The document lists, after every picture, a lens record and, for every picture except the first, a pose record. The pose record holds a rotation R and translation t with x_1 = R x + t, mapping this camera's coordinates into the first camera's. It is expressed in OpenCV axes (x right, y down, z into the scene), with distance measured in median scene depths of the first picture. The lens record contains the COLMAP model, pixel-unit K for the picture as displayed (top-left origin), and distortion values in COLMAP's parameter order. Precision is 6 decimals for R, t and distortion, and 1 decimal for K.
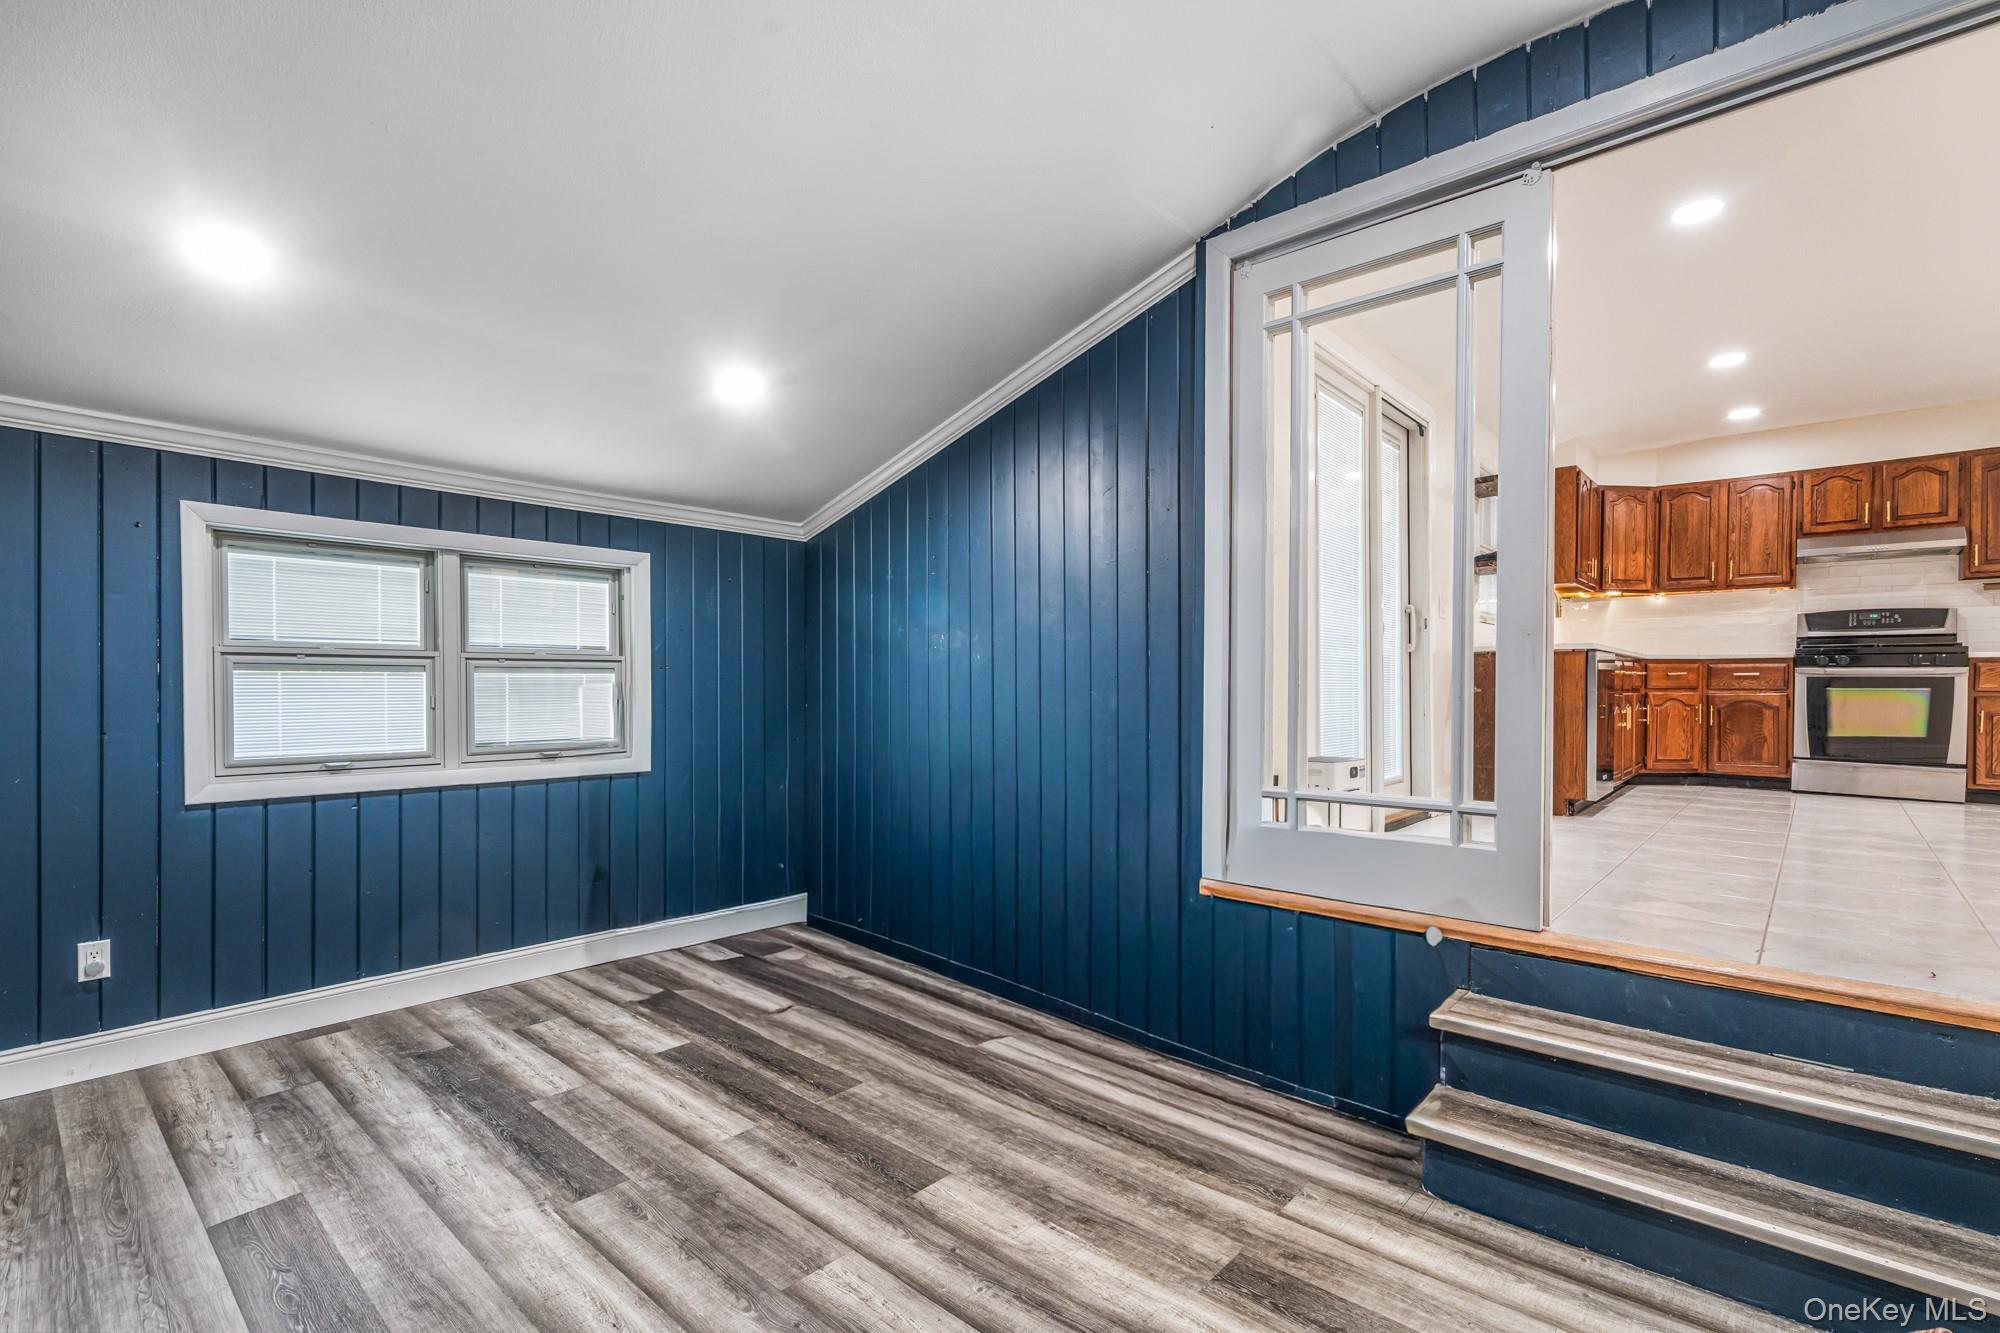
lens RADIAL K [[921.6, 0, 991.4], [0, 921.6, 697.2], [0, 0, 1]] dist [-0.002284, -0.000368]
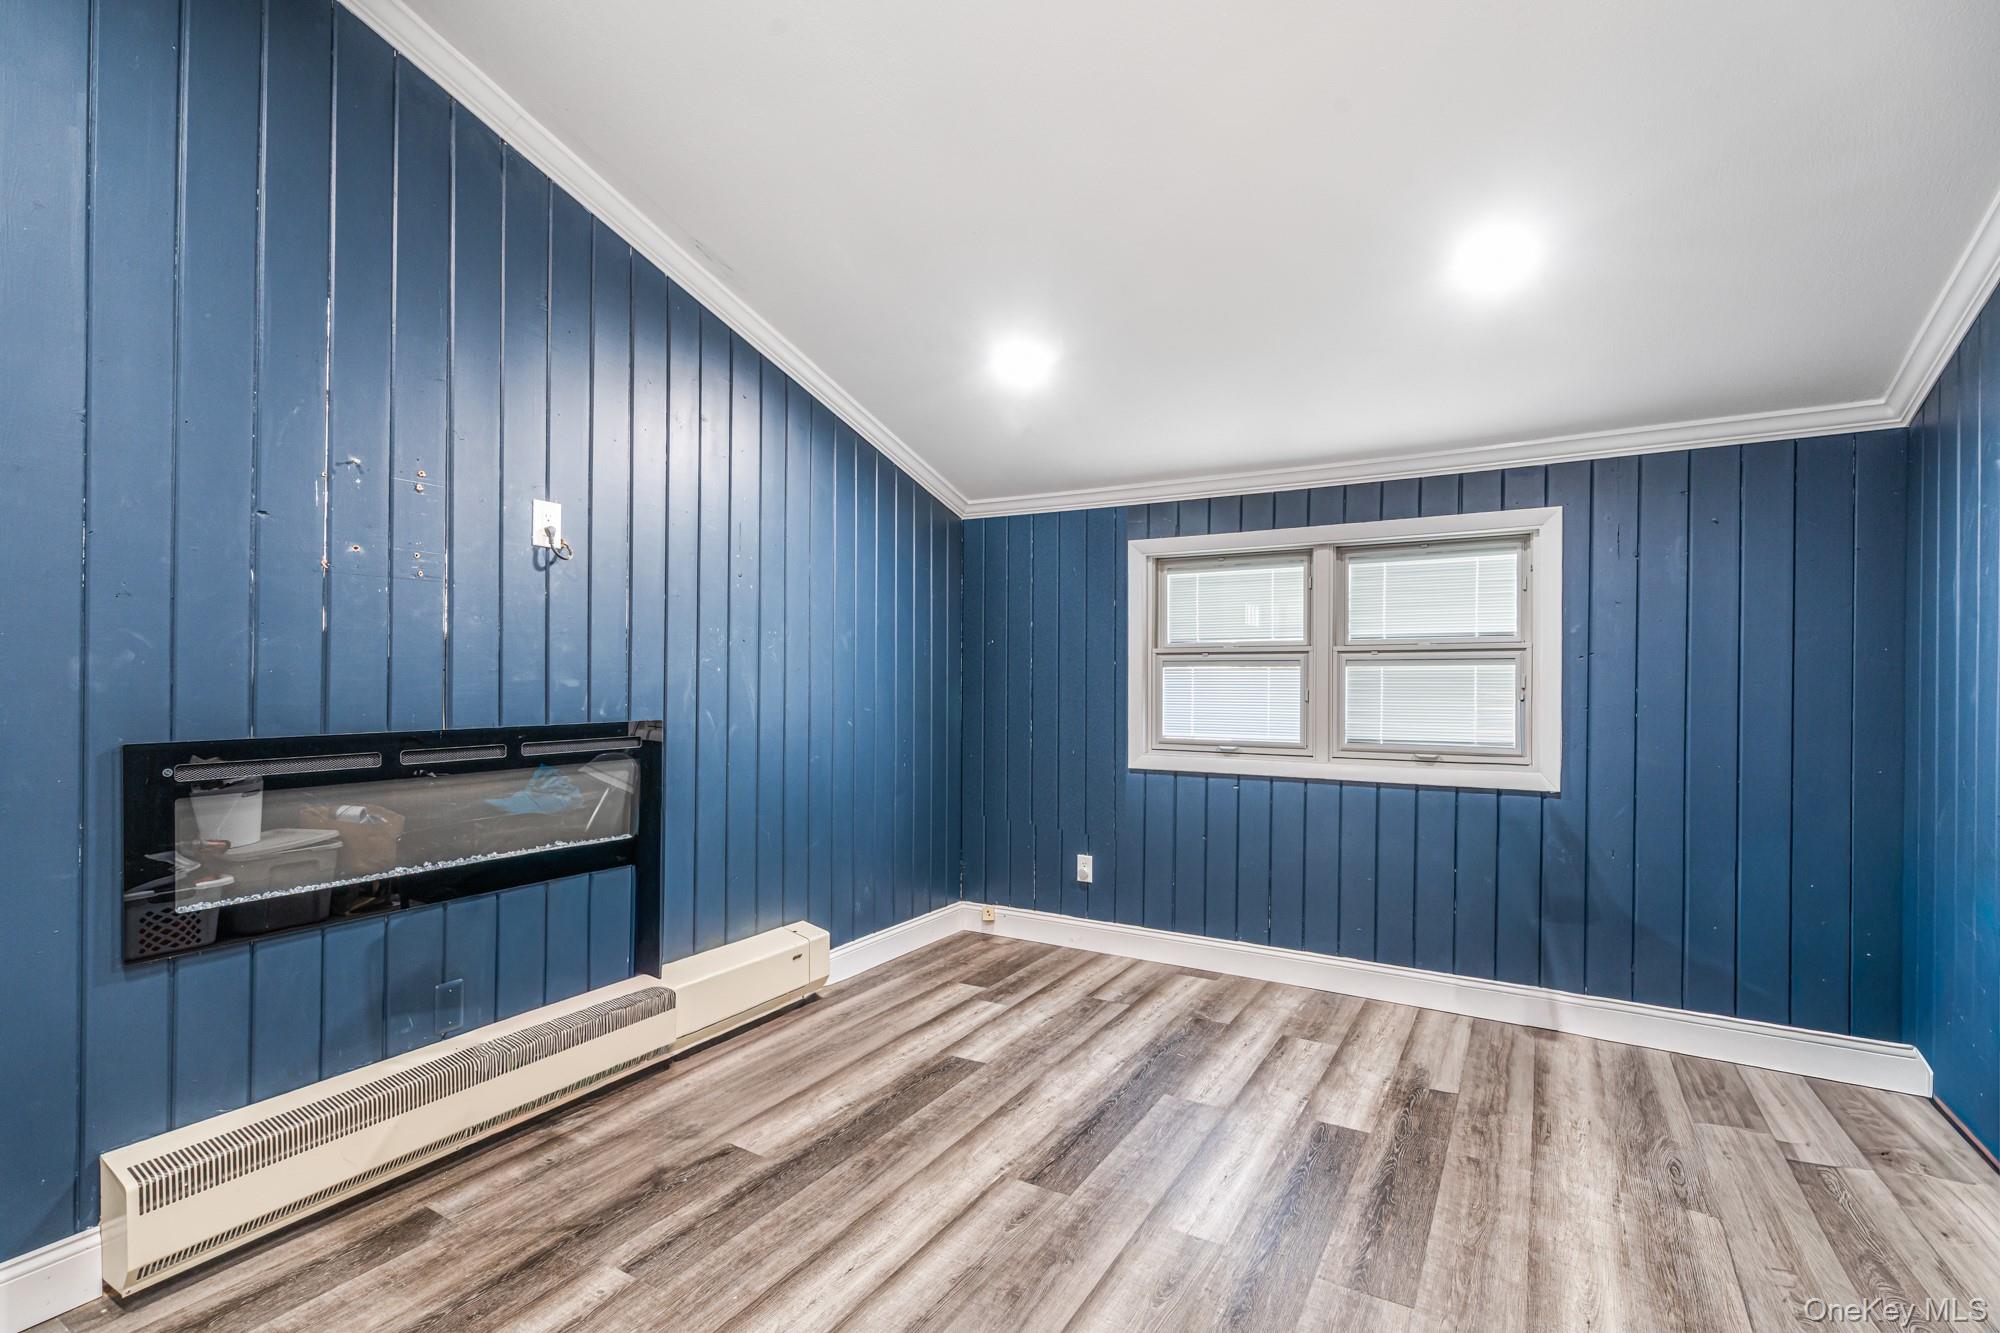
lens RADIAL K [[912.5, 0, 994.2], [0, 912.5, 682.8], [0, 0, 1]] dist [-0.000679, 0.000237]
pose [[0.187354, 0.003858, -0.982285, 0.353493], [-0.013247, 0.999911, 0.001401, -0.005944], [0.982203, 0.012750, 0.187388, 0.502430]]
